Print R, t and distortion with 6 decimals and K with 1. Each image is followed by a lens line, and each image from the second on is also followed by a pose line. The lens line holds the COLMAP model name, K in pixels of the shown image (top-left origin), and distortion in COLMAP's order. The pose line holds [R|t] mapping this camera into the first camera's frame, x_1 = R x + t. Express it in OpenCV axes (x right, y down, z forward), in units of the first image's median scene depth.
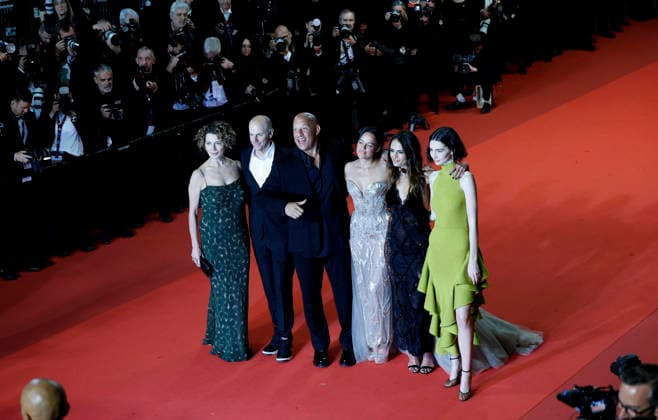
lens RADIAL K [[3921.0, 0, 325.5], [0, 3921.0, 212.6], [0, 0, 1]] dist [0.139336, 0.000000]
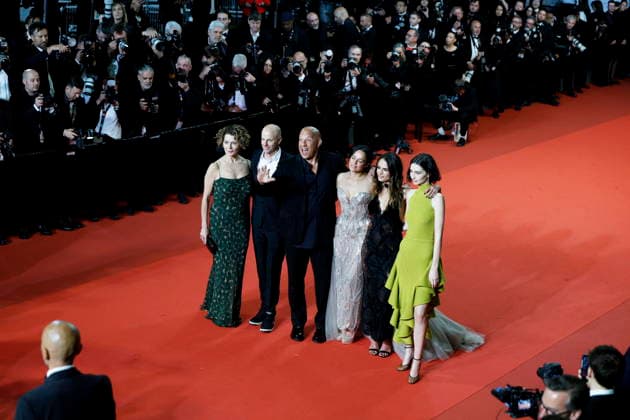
lens RADIAL K [[3629.5, 0, 316.0], [0, 3629.5, 209.8], [0, 0, 1]] dist [0.049013, 0.000000]
pose [[0.992023, 0.126037, 0.002216, -0.002668], [-0.126034, 0.992025, -0.001485, 0.000885], [-0.002386, 0.001194, 0.999996, -0.100543]]
